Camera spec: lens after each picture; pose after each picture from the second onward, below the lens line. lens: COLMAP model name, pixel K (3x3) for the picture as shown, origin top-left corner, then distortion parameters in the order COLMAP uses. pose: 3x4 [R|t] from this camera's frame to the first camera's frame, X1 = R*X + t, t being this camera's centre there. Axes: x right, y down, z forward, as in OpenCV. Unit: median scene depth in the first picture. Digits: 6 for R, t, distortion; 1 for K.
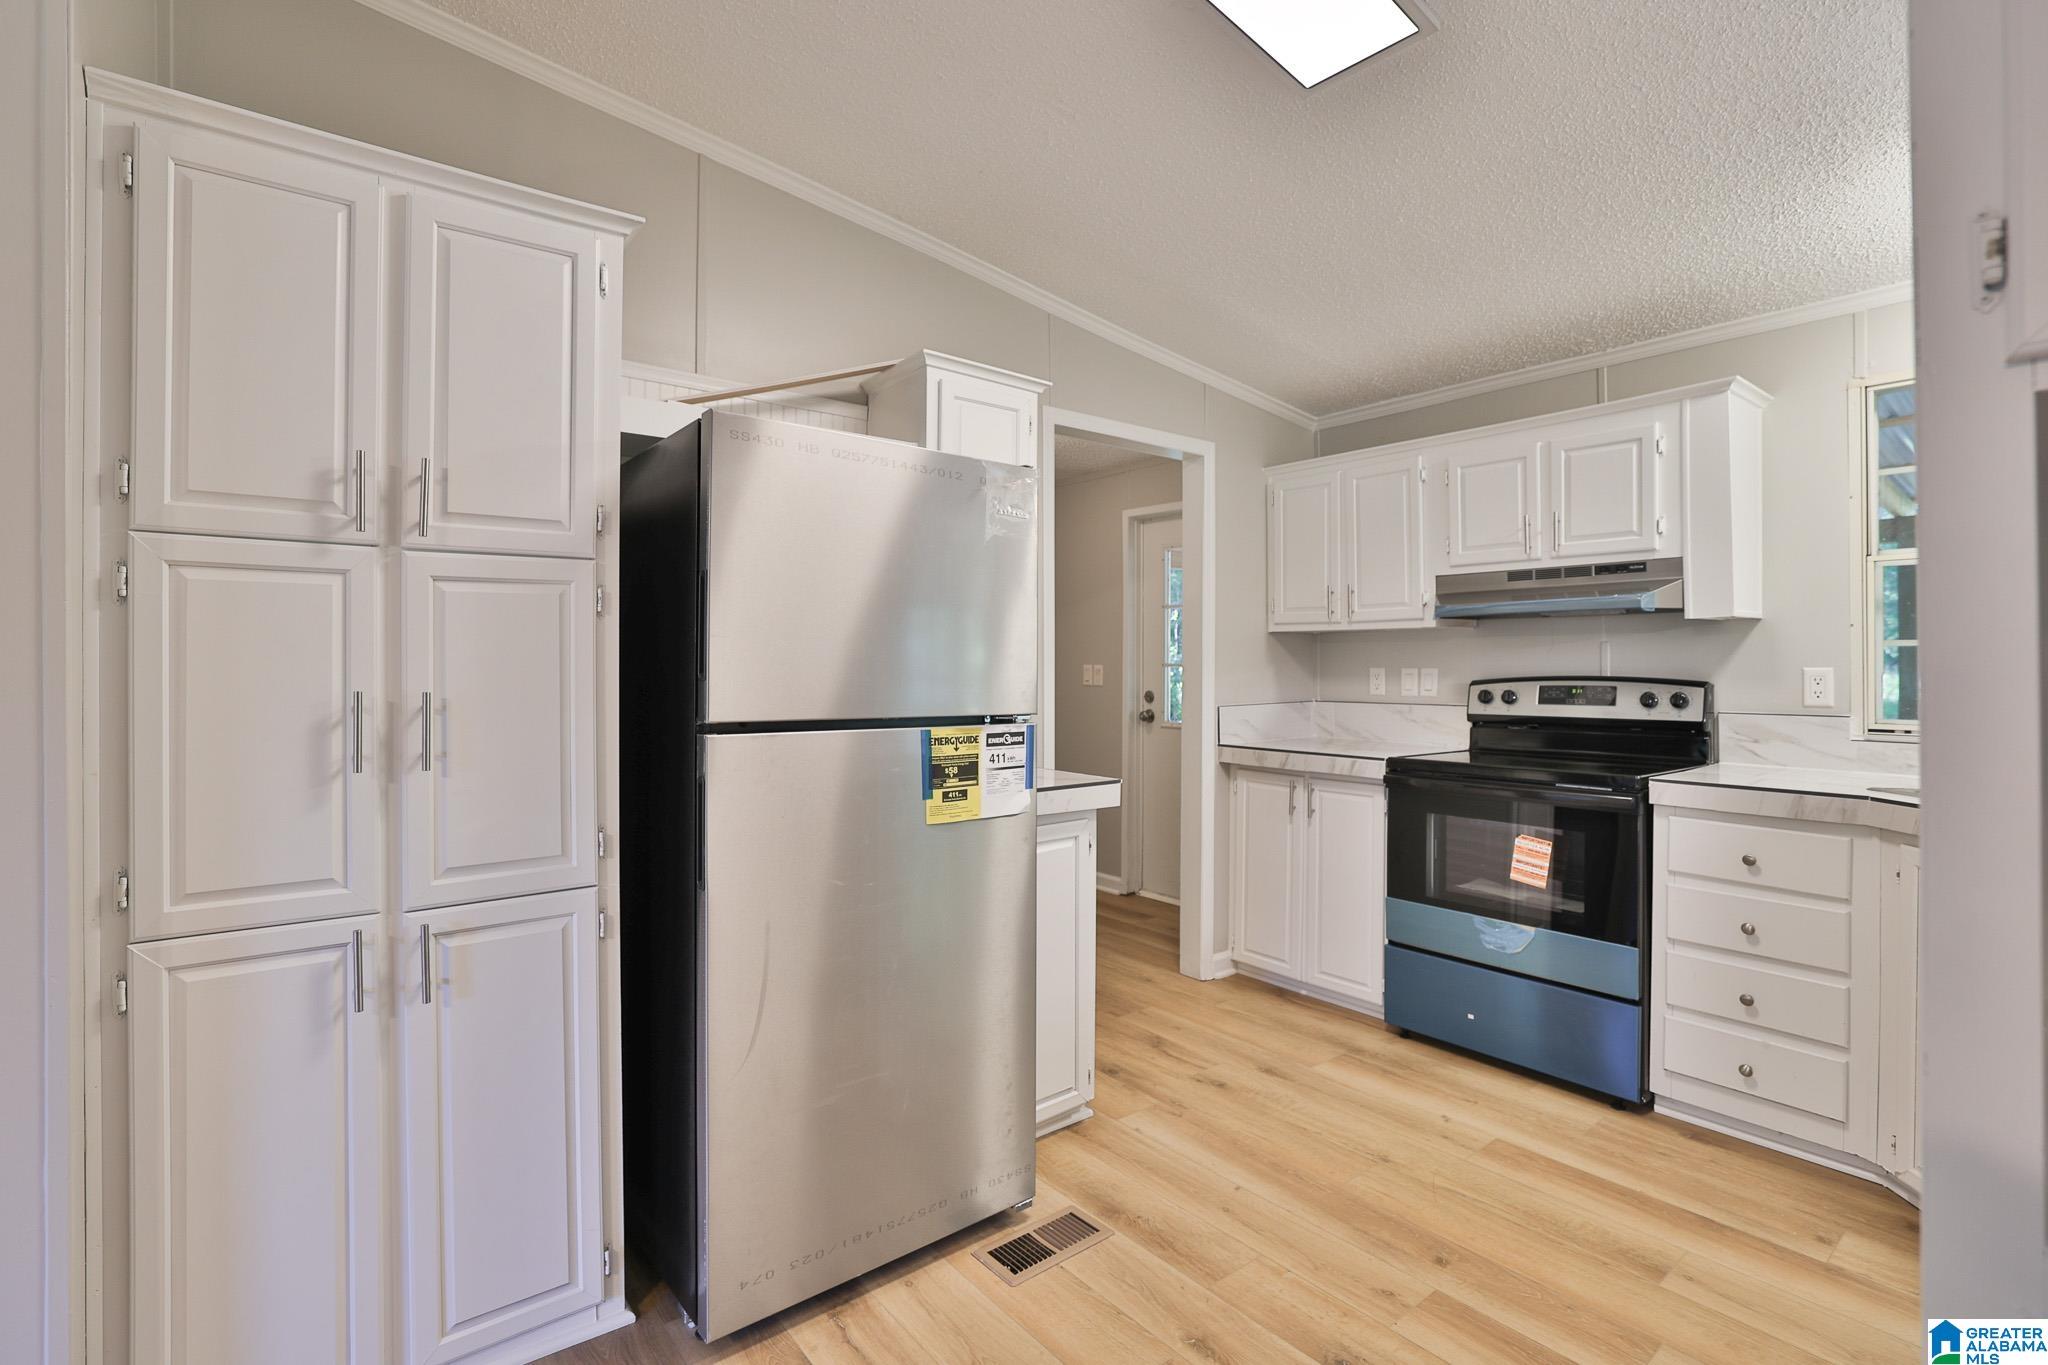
lens RADIAL K [[934.9, 0, 988.6], [0, 934.9, 659.6], [0, 0, 1]] dist [-0.048357, 0.017879]
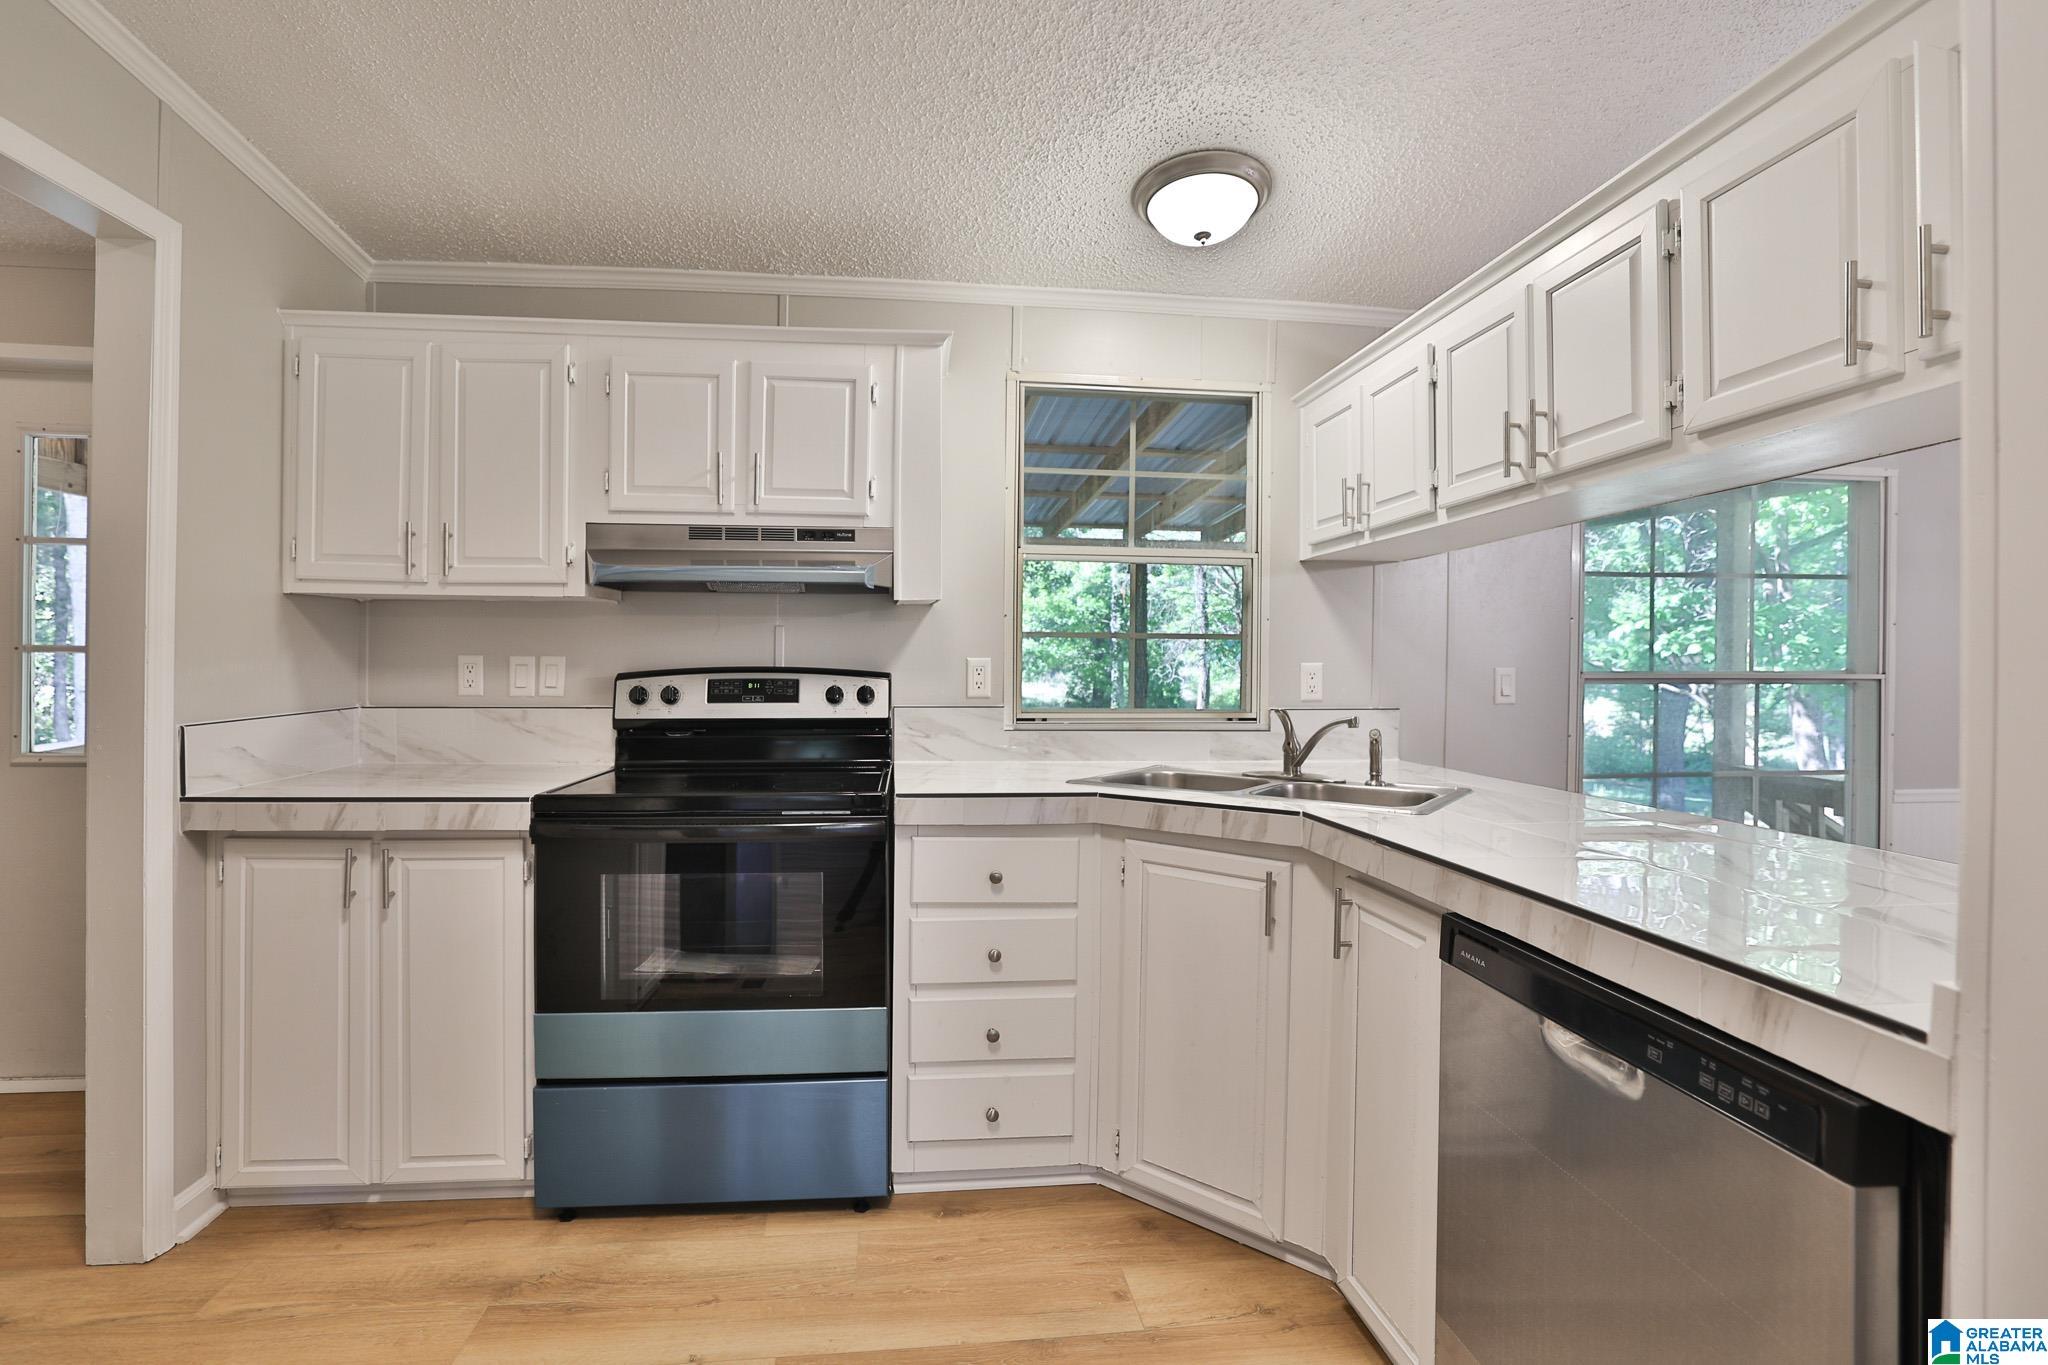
lens RADIAL K [[934.9, 0, 988.6], [0, 934.9, 659.6], [0, 0, 1]] dist [-0.048357, 0.017879]
pose [[0.516119, 0.001809, 0.856515, 0.049258], [-0.011731, 0.999919, 0.004957, 0.005289], [-0.856436, -0.012606, 0.516099, 0.417424]]
